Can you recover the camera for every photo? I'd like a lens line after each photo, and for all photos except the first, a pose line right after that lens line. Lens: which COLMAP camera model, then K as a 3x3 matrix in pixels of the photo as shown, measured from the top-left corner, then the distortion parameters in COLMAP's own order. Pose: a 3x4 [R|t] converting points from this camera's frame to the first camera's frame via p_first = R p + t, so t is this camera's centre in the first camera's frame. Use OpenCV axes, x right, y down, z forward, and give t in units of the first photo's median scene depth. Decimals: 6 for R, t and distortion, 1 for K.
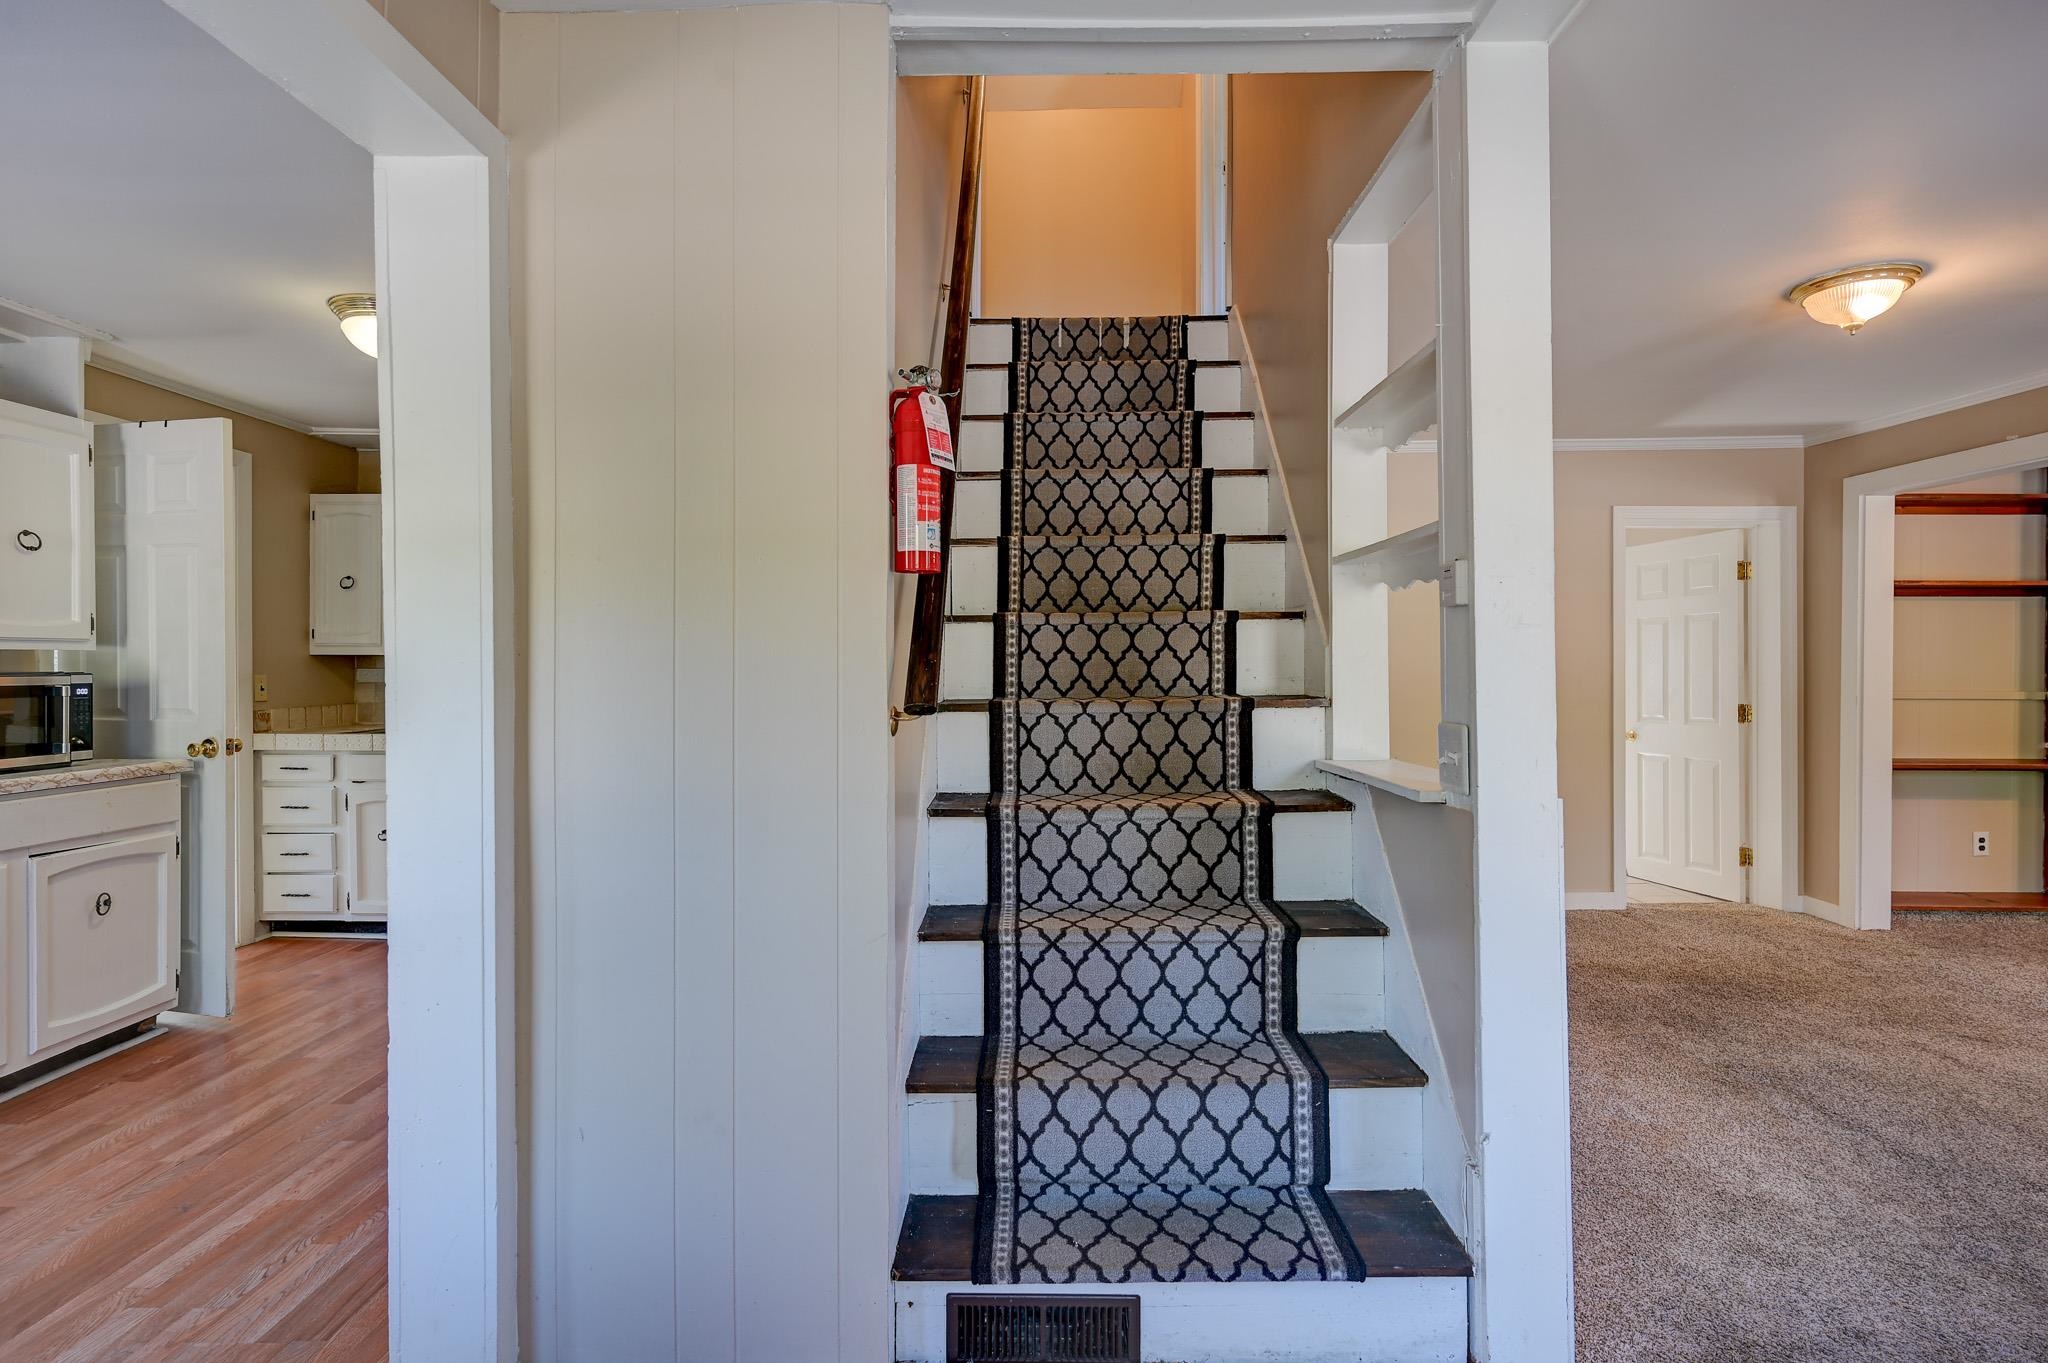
lens RADIAL K [[986.4, 0, 1024.7], [0, 986.4, 671.3], [0, 0, 1]] dist [-0.001110, -0.000314]
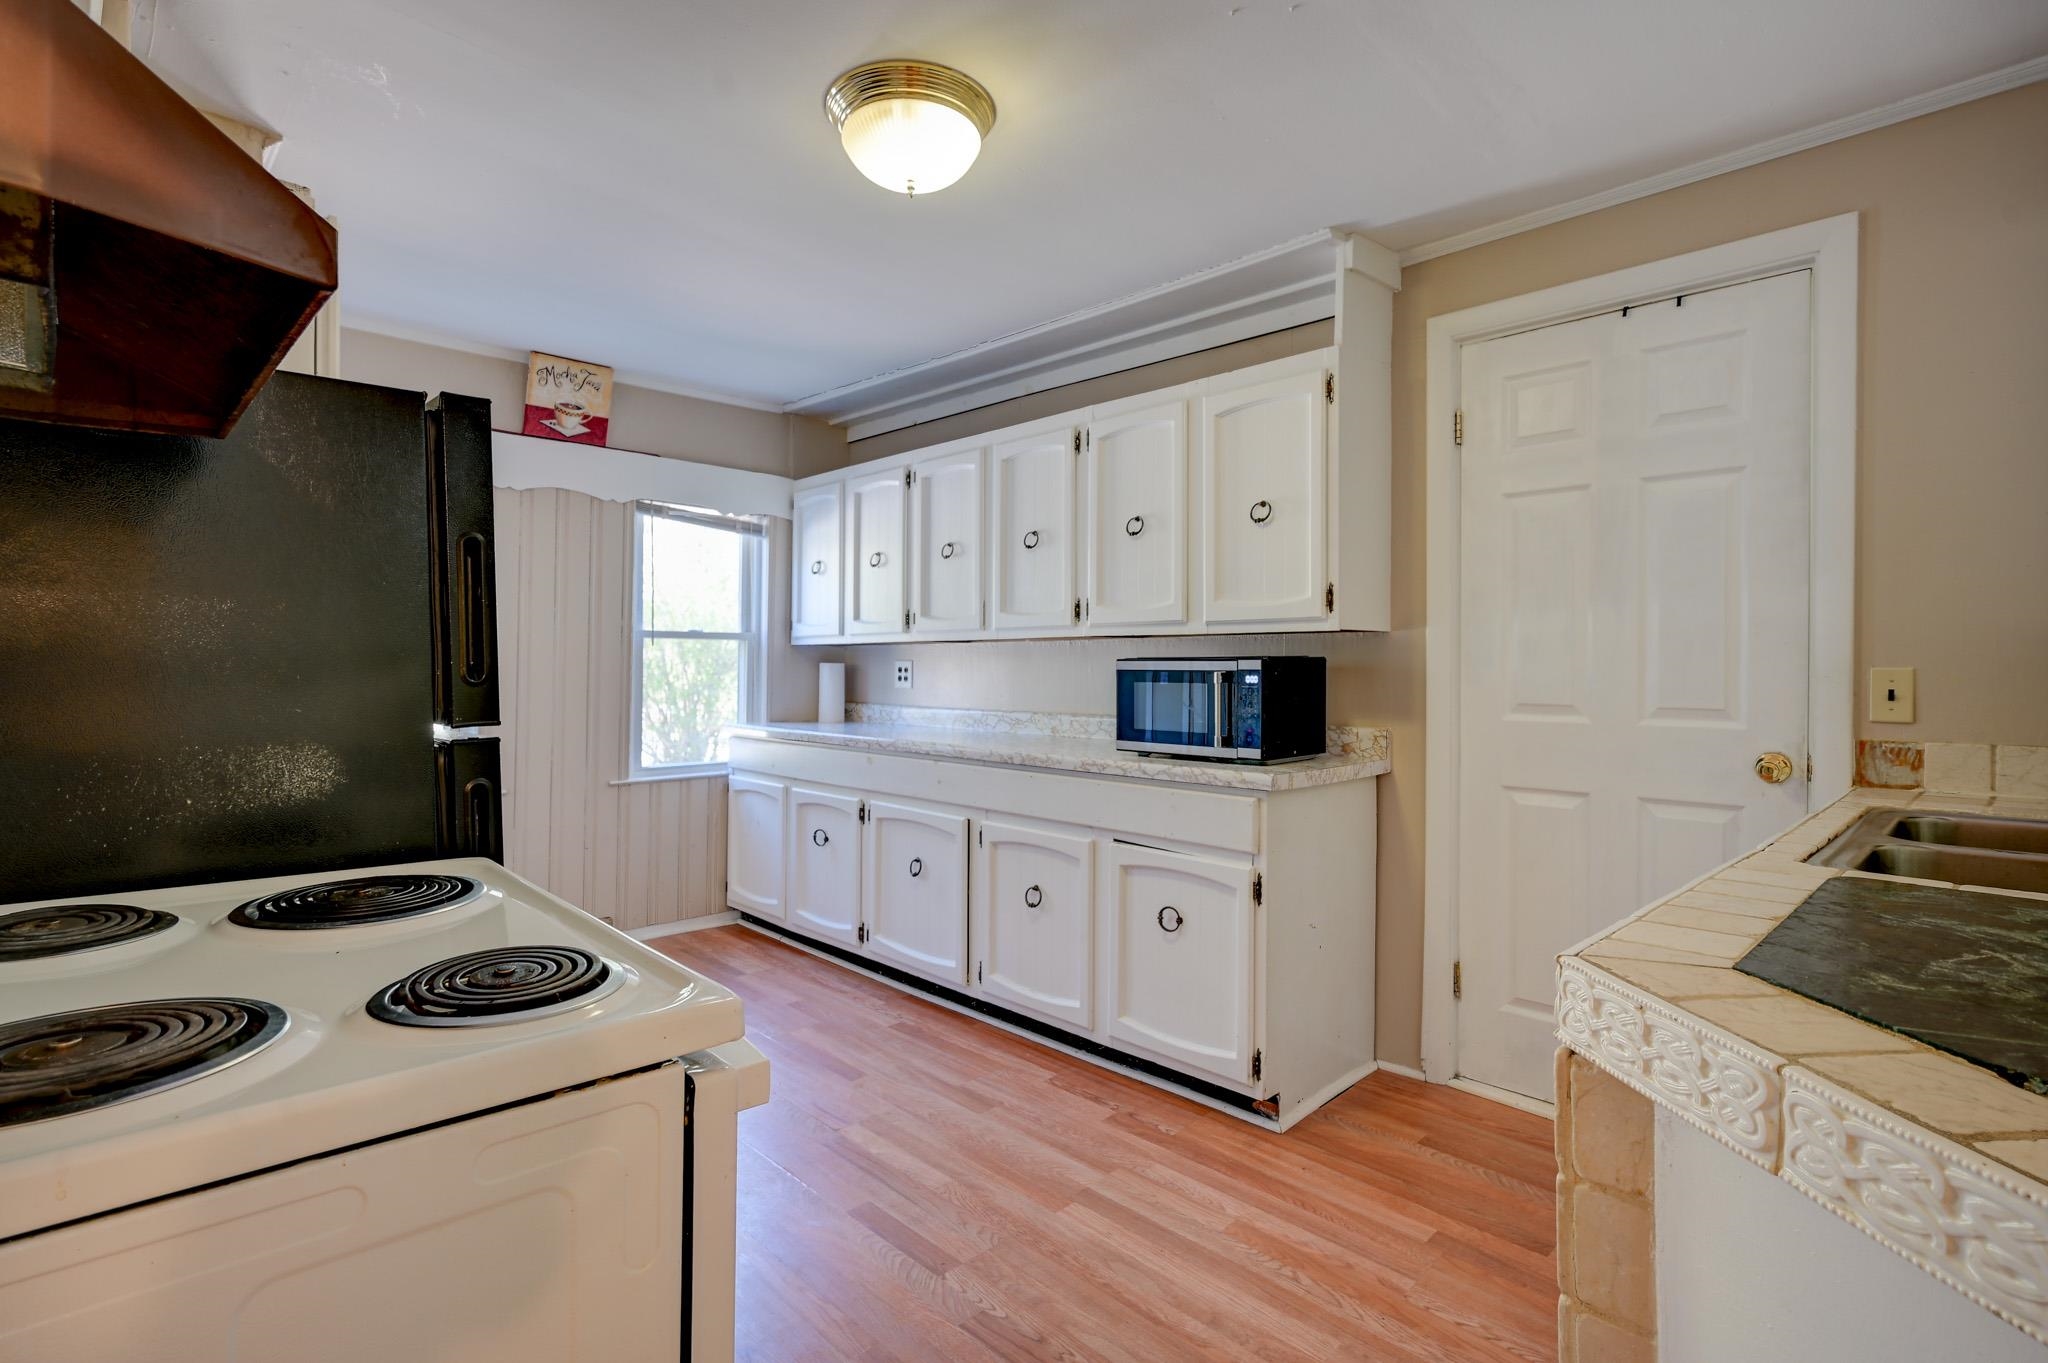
lens RADIAL K [[986.4, 0, 1024.7], [0, 986.4, 671.3], [0, 0, 1]] dist [-0.001110, -0.000314]
pose [[-0.702248, 0.000824, -0.711932, -0.148361], [-0.008956, 0.999910, 0.009991, 0.004828], [0.711876, 0.013392, -0.702178, 1.041274]]
